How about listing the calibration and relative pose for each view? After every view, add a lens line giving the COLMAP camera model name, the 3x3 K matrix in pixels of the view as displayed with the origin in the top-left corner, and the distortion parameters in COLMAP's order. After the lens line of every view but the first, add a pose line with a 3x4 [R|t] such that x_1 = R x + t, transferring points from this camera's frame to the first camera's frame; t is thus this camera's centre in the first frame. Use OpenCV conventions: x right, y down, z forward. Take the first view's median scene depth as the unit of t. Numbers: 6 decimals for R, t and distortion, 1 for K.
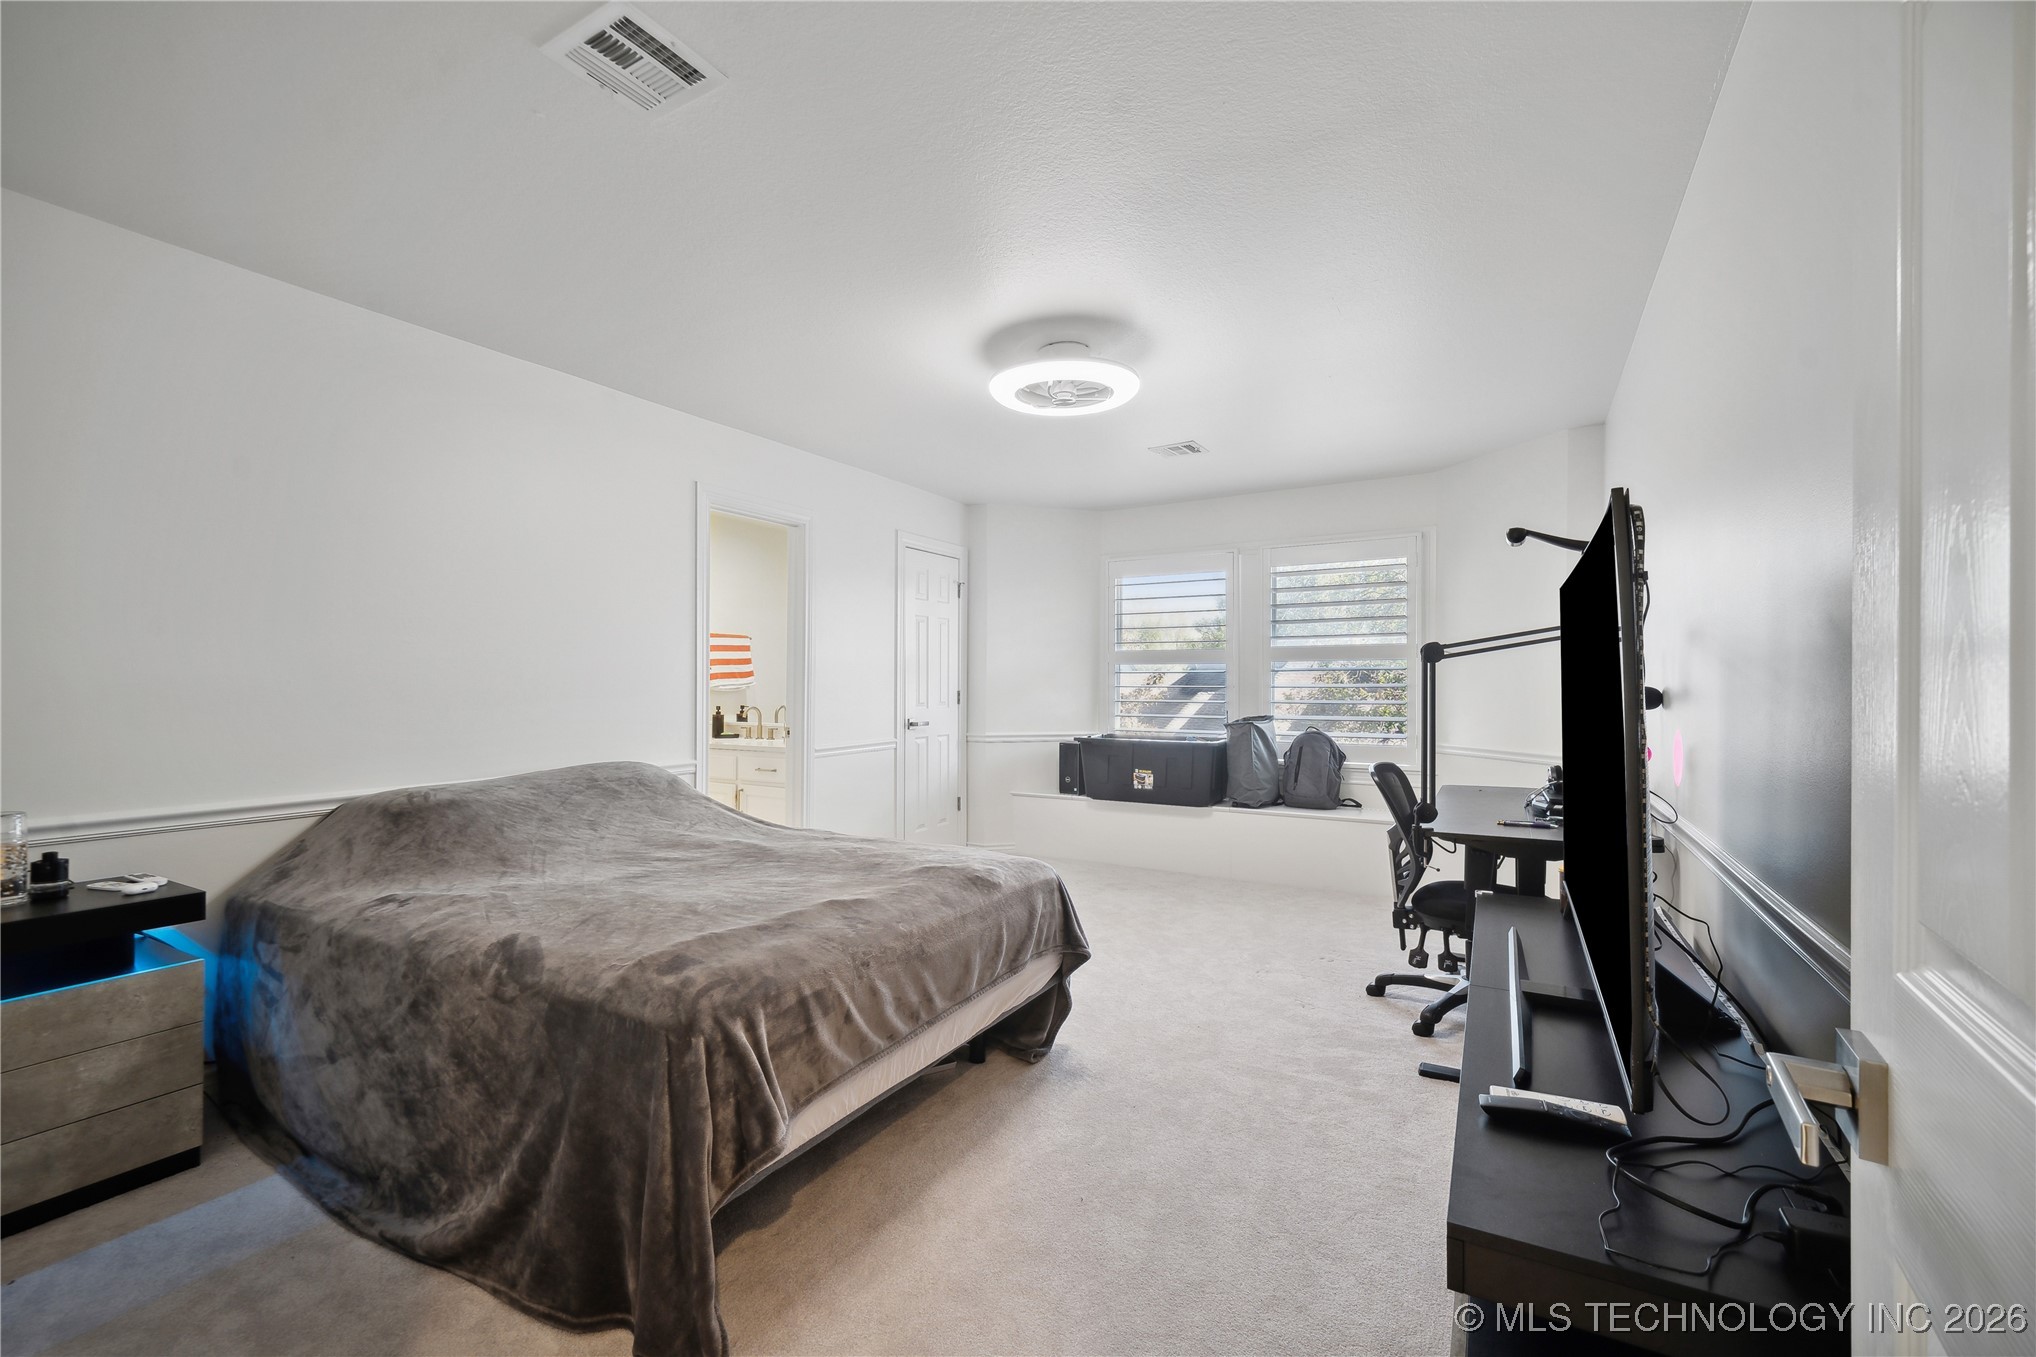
lens RADIAL K [[847.4, 0, 1025.0], [0, 847.4, 677.1], [0, 0, 1]] dist [0.000215, 0.000244]
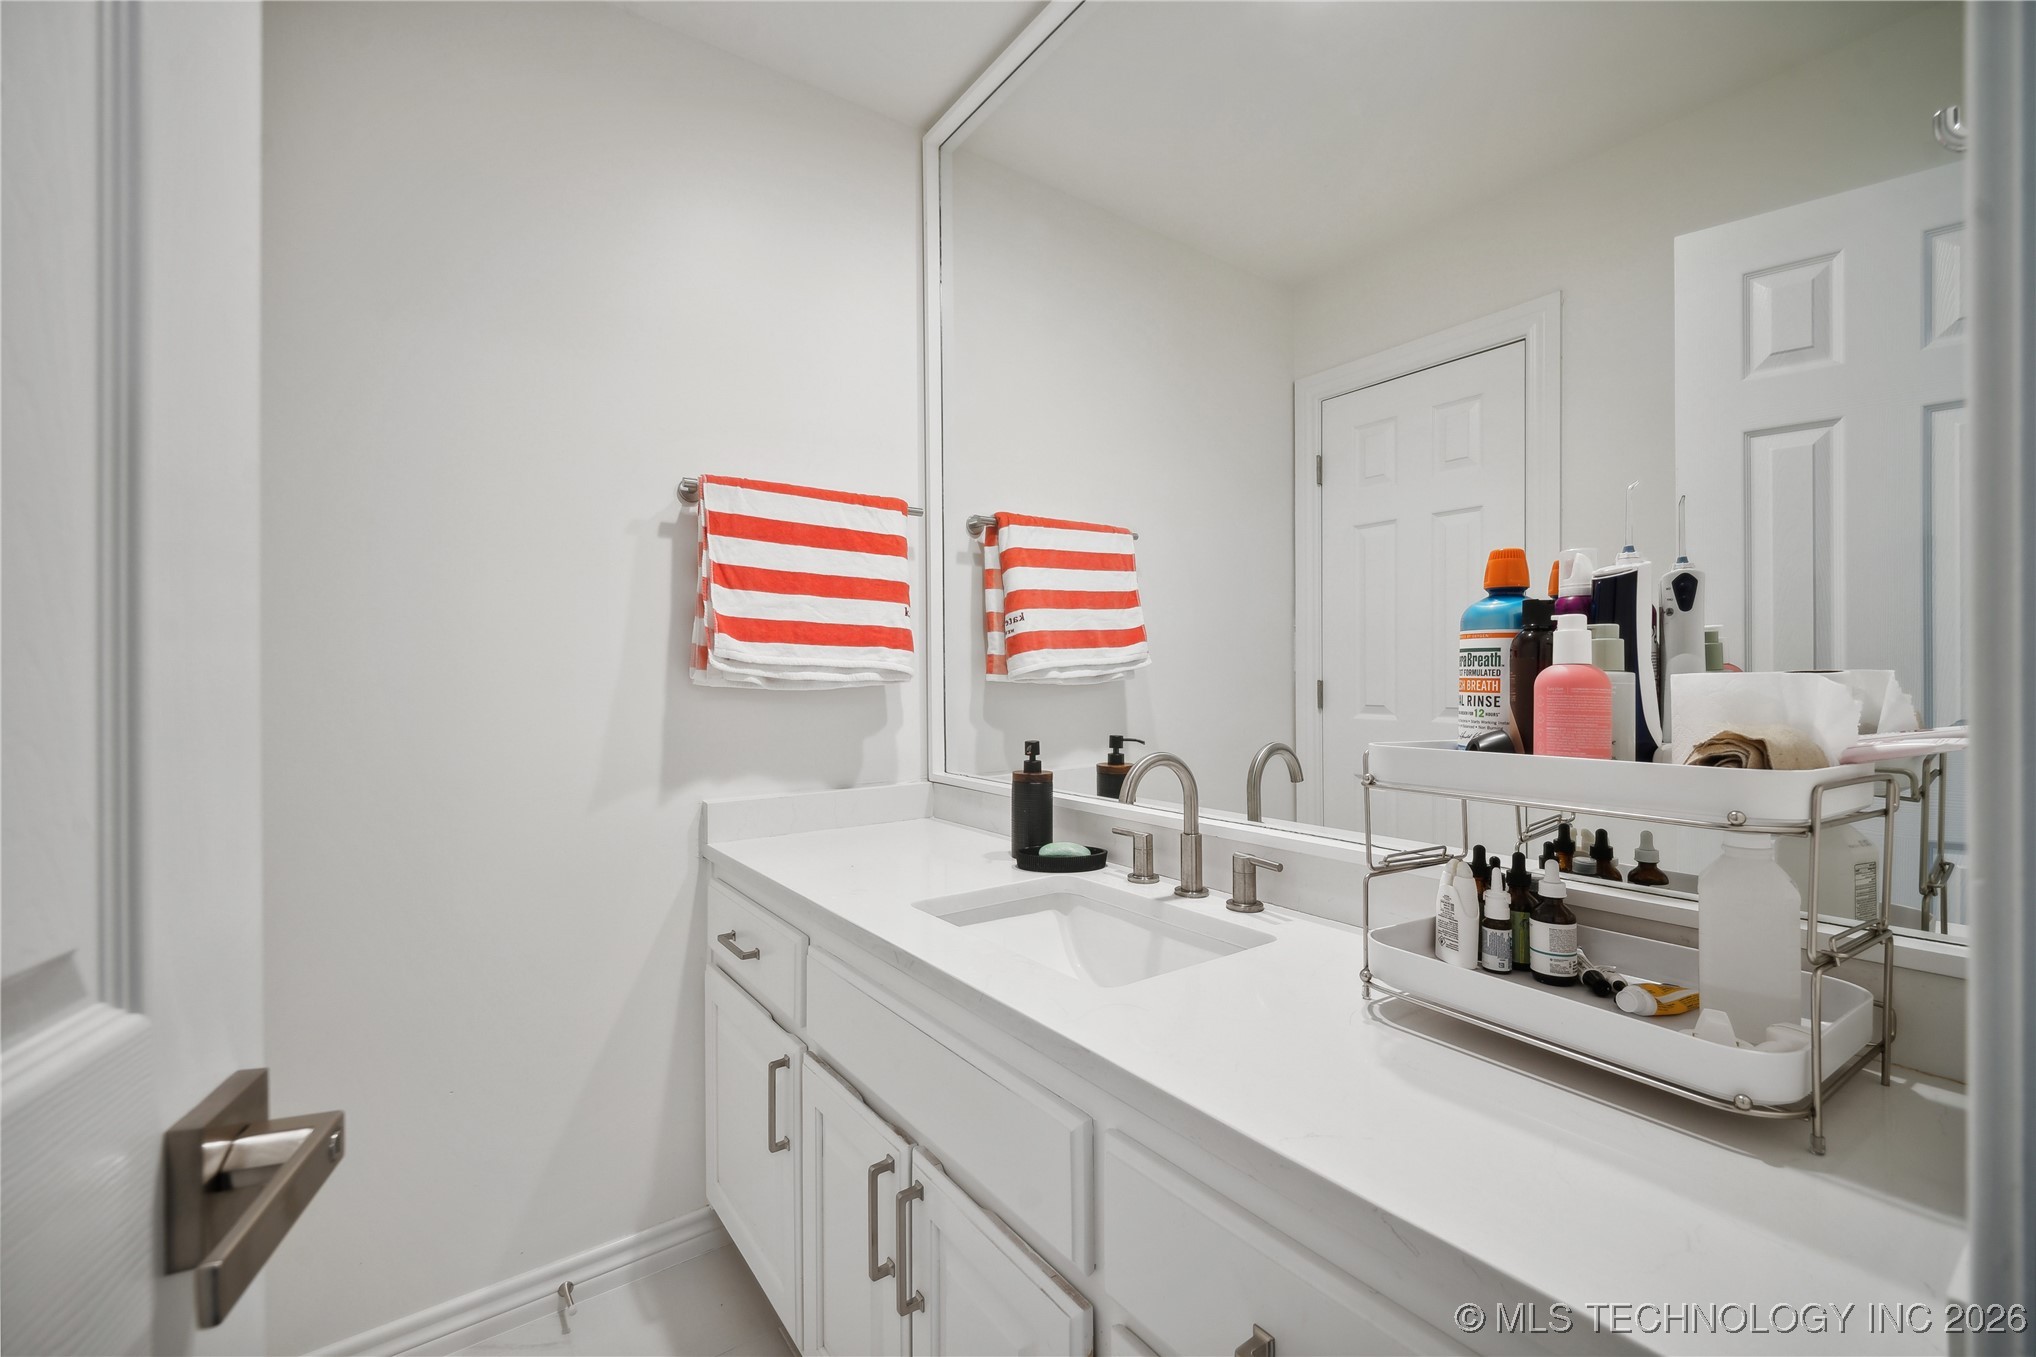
lens RADIAL K [[847.4, 0, 1019.8], [0, 847.4, 675.3], [0, 0, 1]] dist [0.000215, 0.000244]
pose [[0.910951, -0.003047, -0.412504, -0.253988], [0.005288, 0.999977, 0.004292, 0.012130], [0.412481, -0.006091, 0.910946, 0.752343]]
